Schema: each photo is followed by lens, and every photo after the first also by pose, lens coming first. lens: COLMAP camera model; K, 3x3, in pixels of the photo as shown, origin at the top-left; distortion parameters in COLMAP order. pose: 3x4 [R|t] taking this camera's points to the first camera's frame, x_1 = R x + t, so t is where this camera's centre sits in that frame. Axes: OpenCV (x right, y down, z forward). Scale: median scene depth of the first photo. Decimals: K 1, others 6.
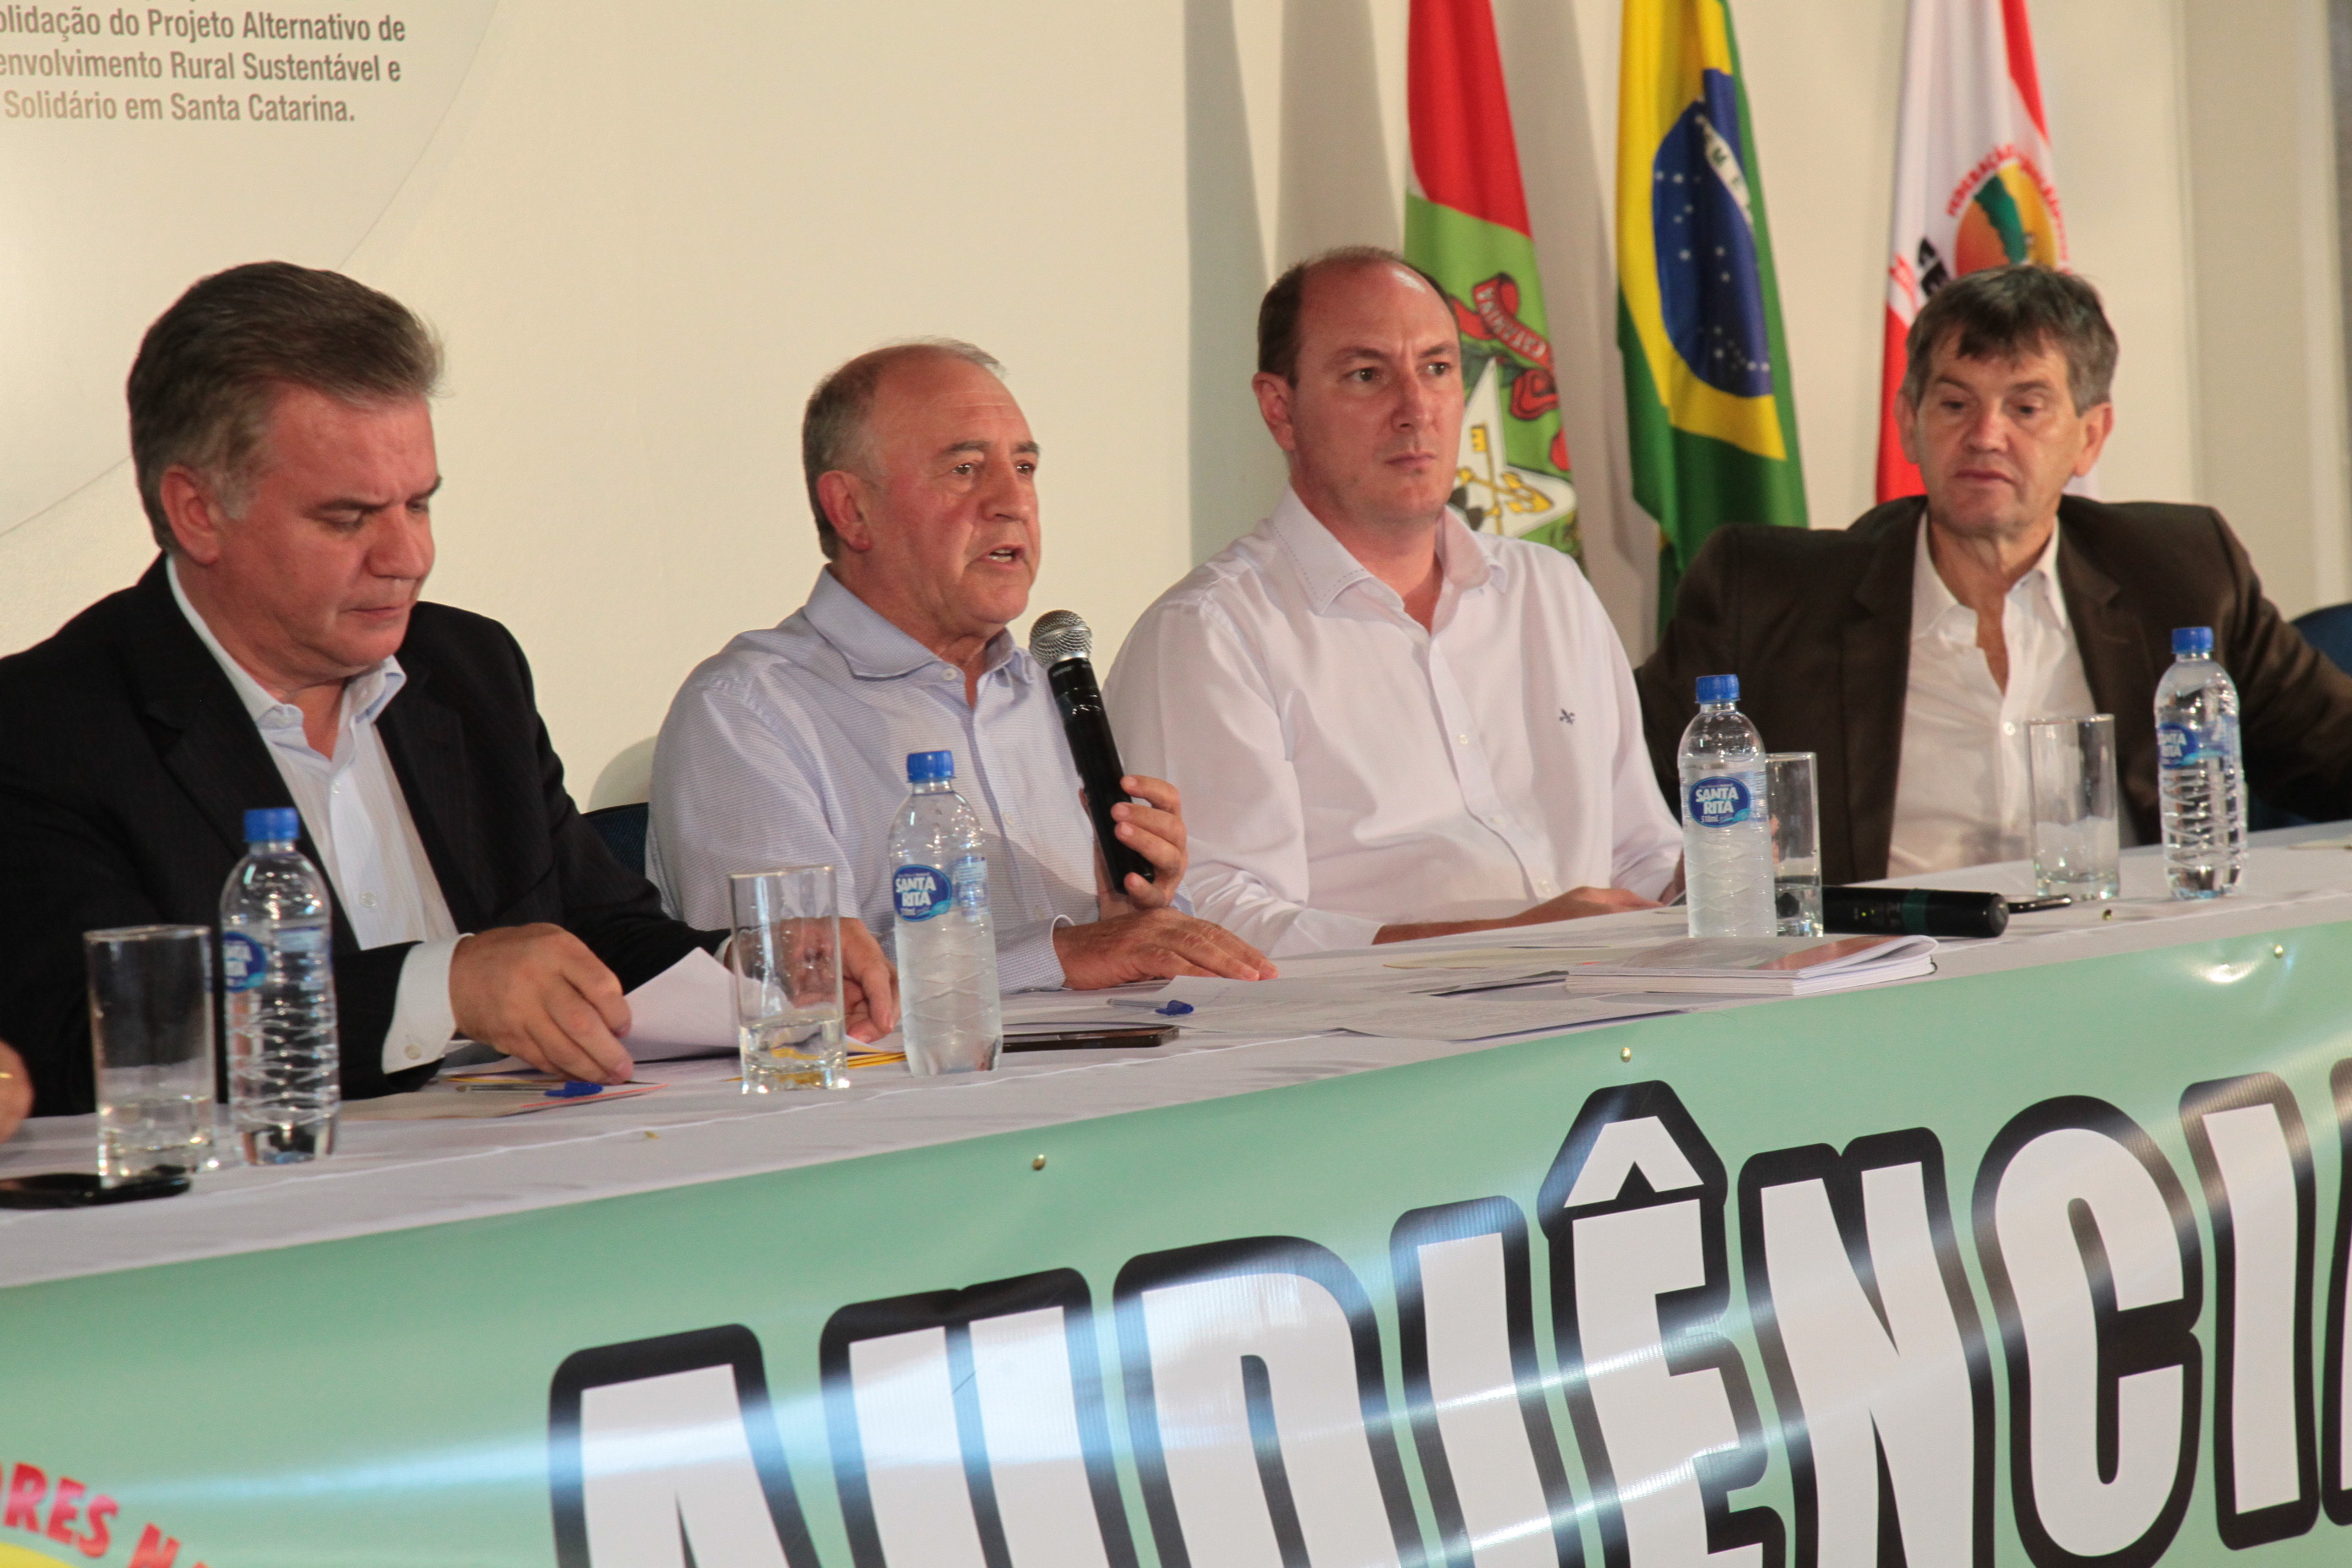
lens RADIAL K [[6513.7, 0, 1193.8], [0, 6513.7, 795.1], [0, 0, 1]] dist [0.526234, 1.239682]
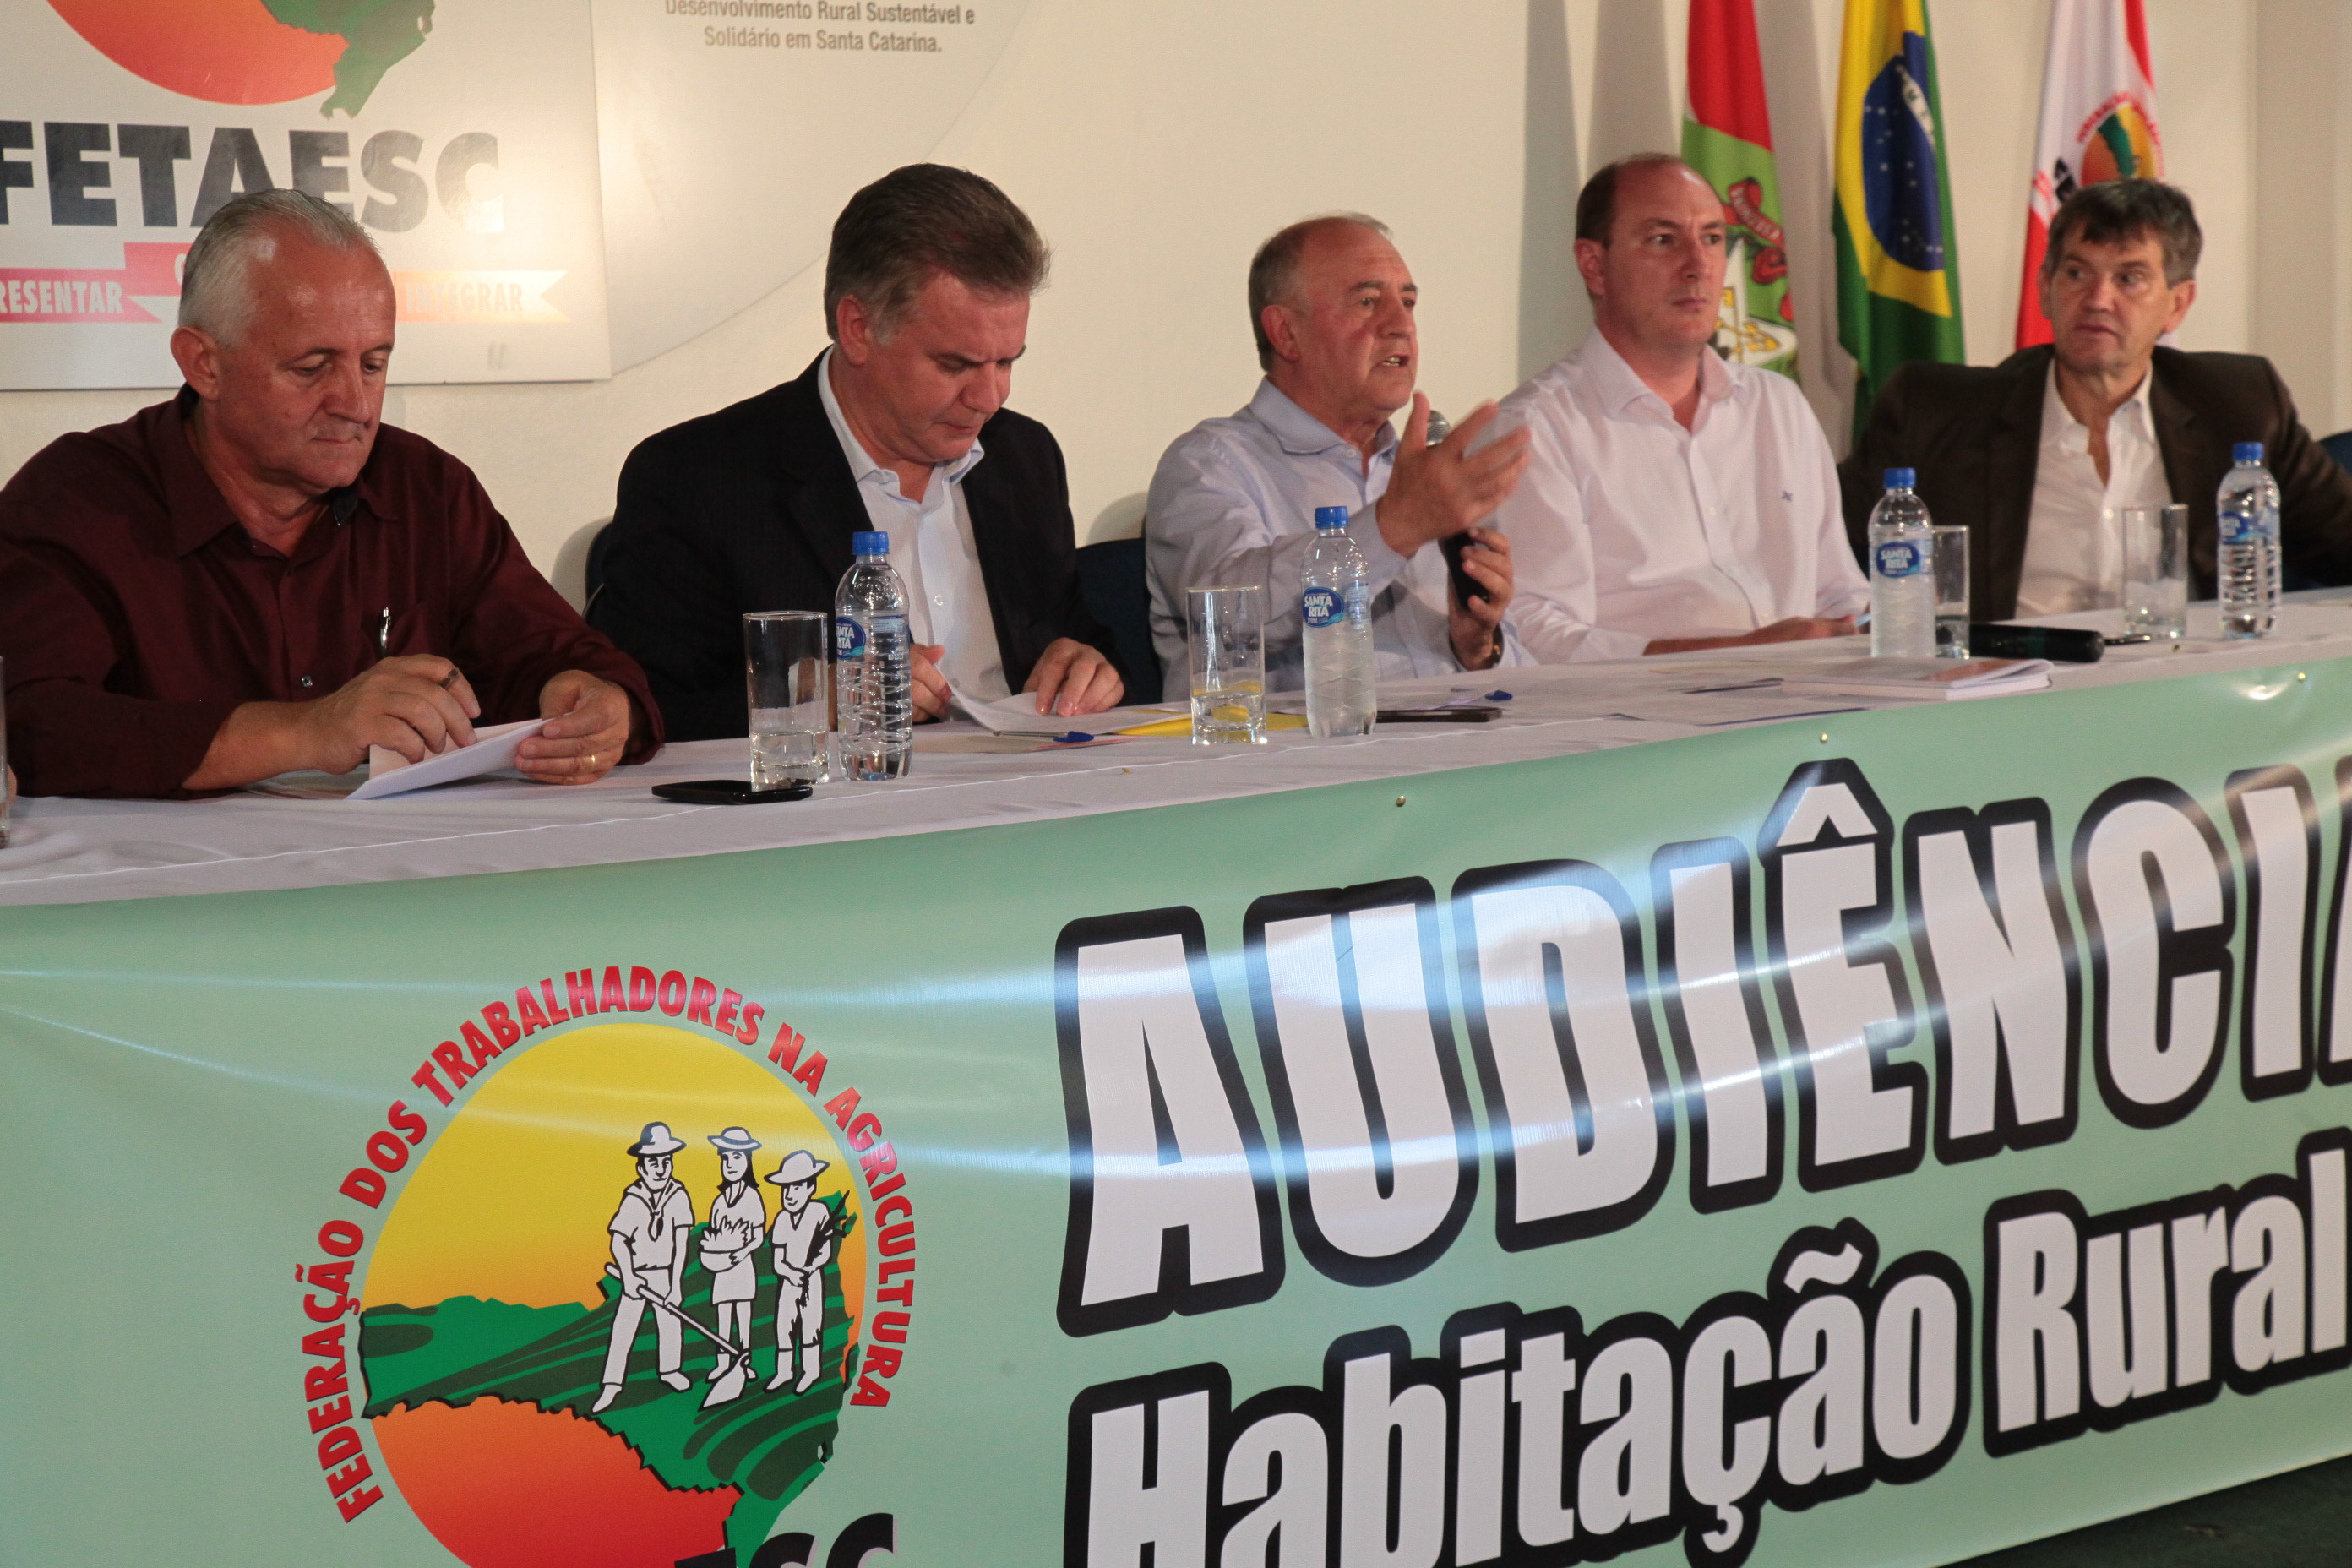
lens RADIAL K [[4563.7, 0, 1216.8], [0, 4563.7, 790.5], [0, 0, 1]] dist [0.266690, 0.288586]
pose [[0.997506, 0.035077, -0.061247, -0.002414], [-0.031762, 0.998020, 0.054285, 0.001445], [0.063030, -0.052204, 0.996645, 0.012703]]
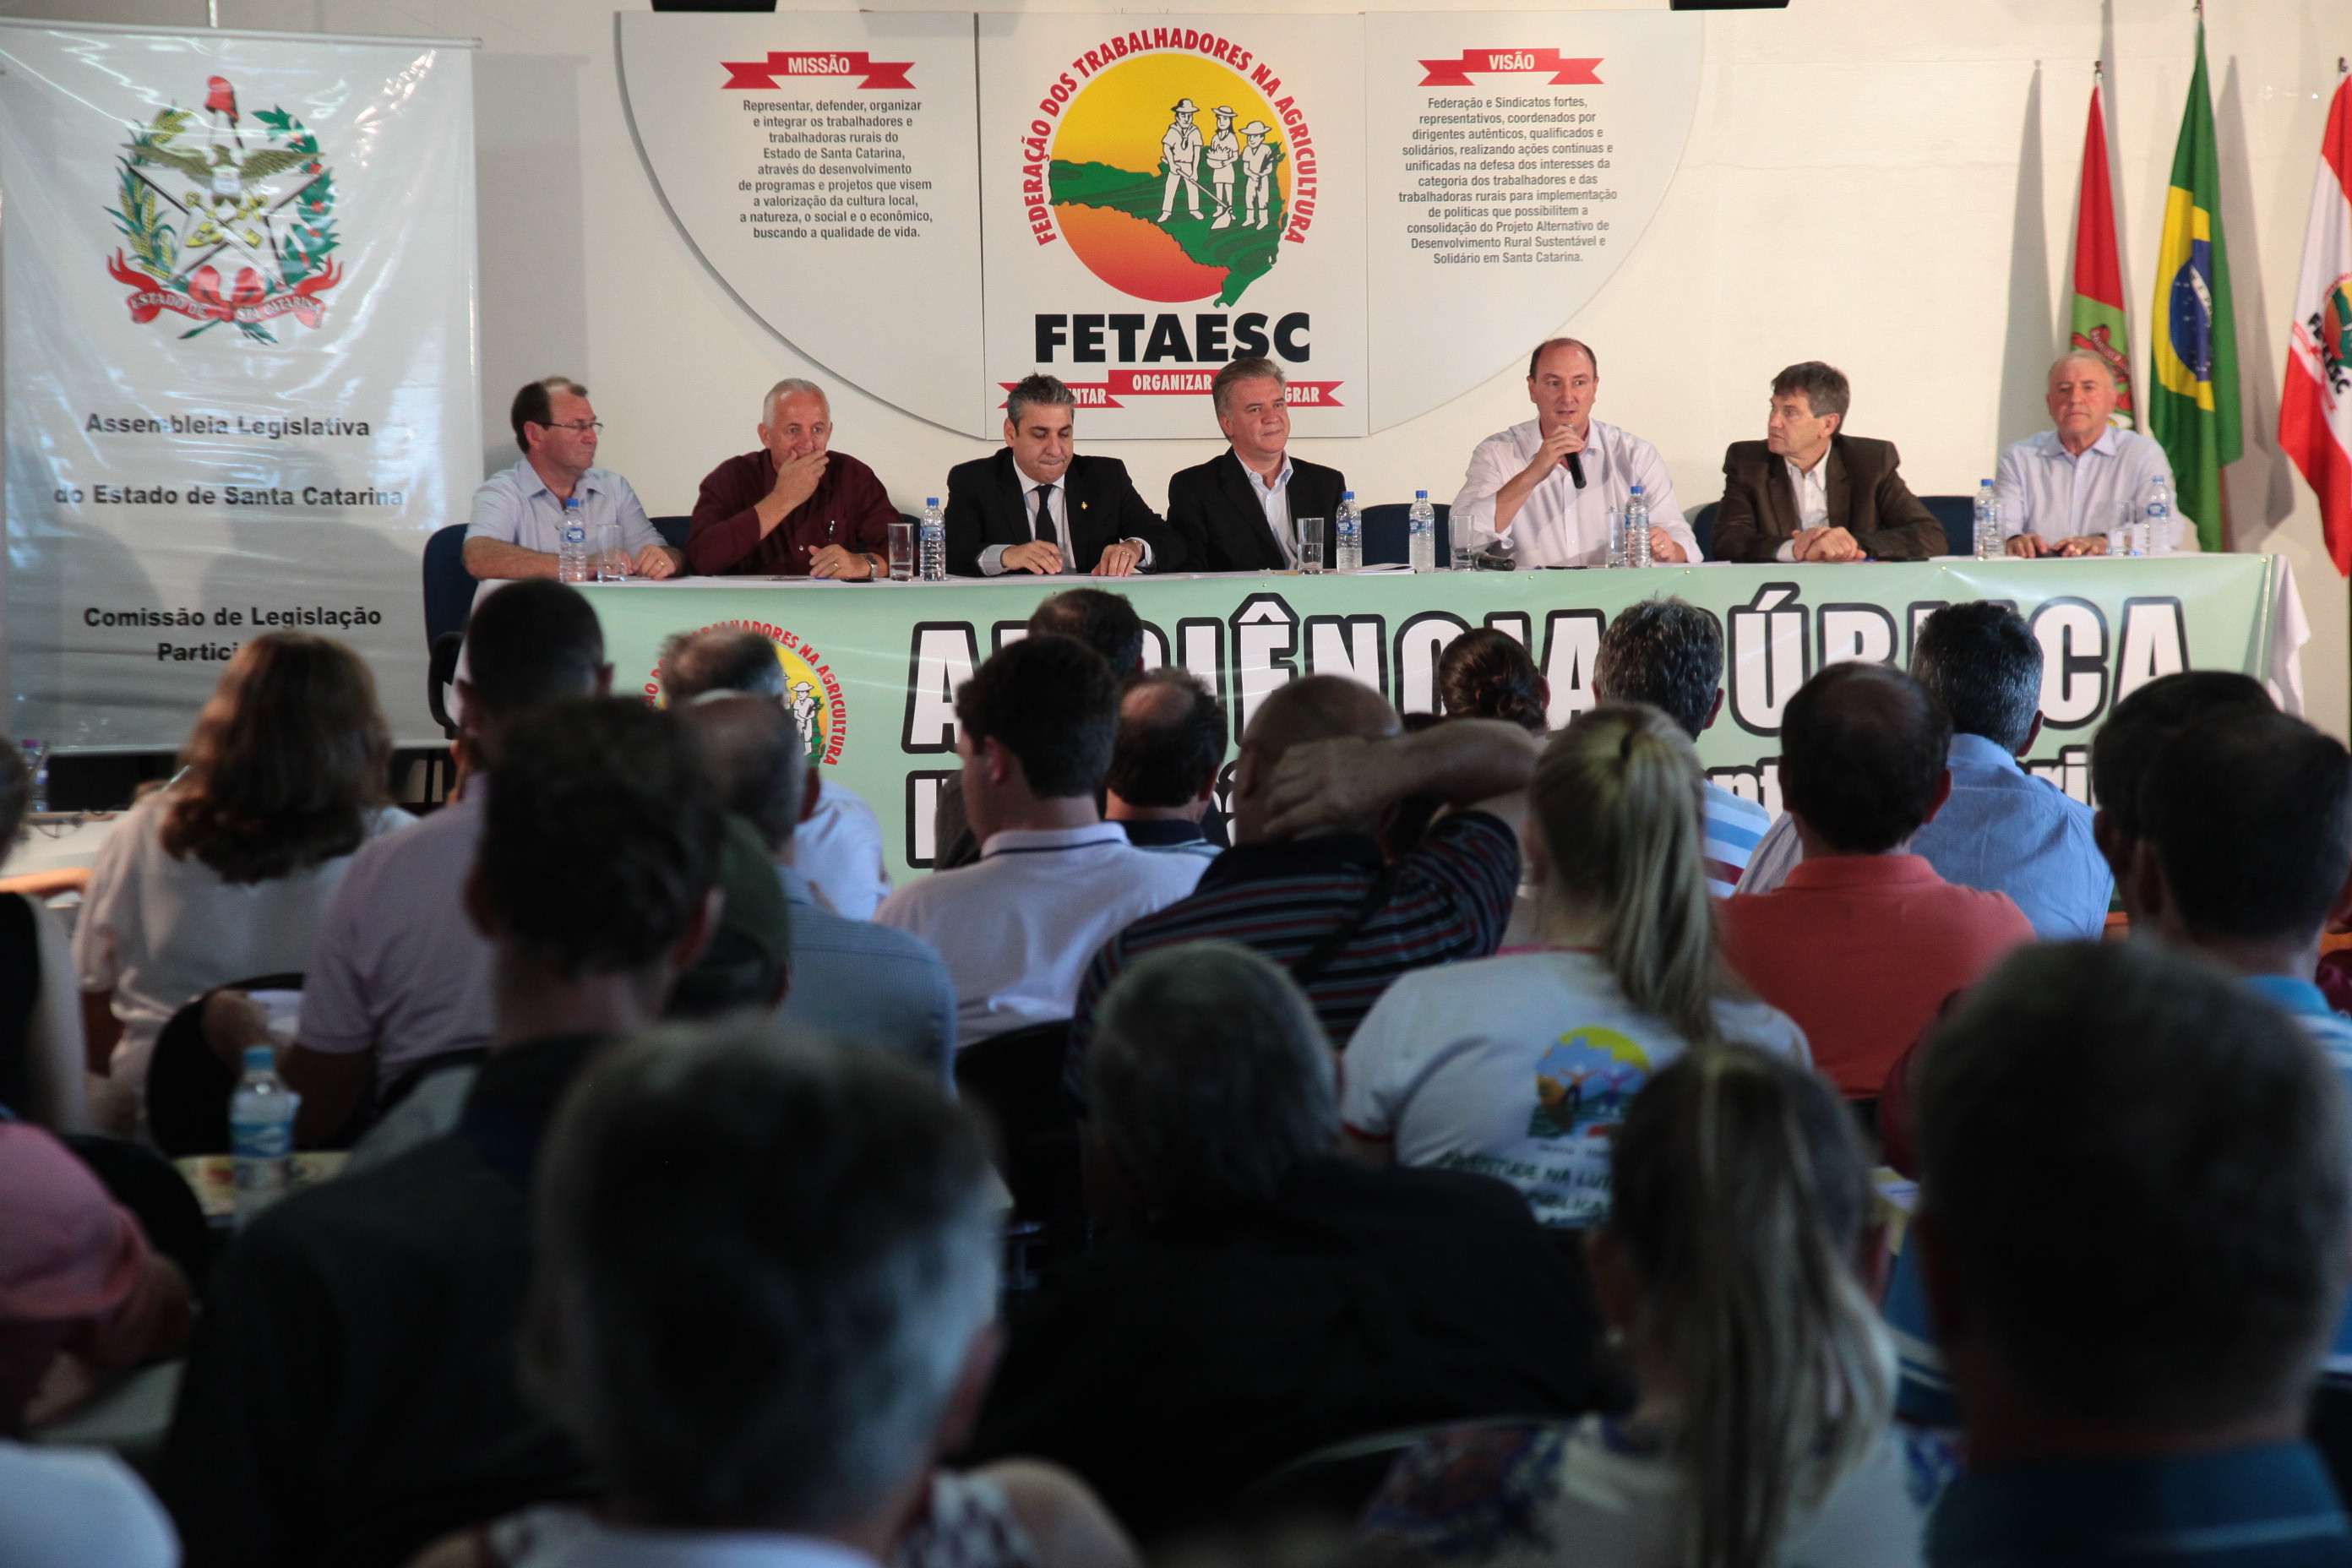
lens RADIAL K [[5379.8, 0, 1127.9], [0, 5379.8, 748.0], [0, 0, 1]] dist [0.445556, -0.008022]
pose [[0.827009, 0.083487, -0.555955, 1.273882], [-0.062267, 0.996430, 0.057007, -0.028743], [0.558730, -0.012527, 0.829255, -1.203061]]
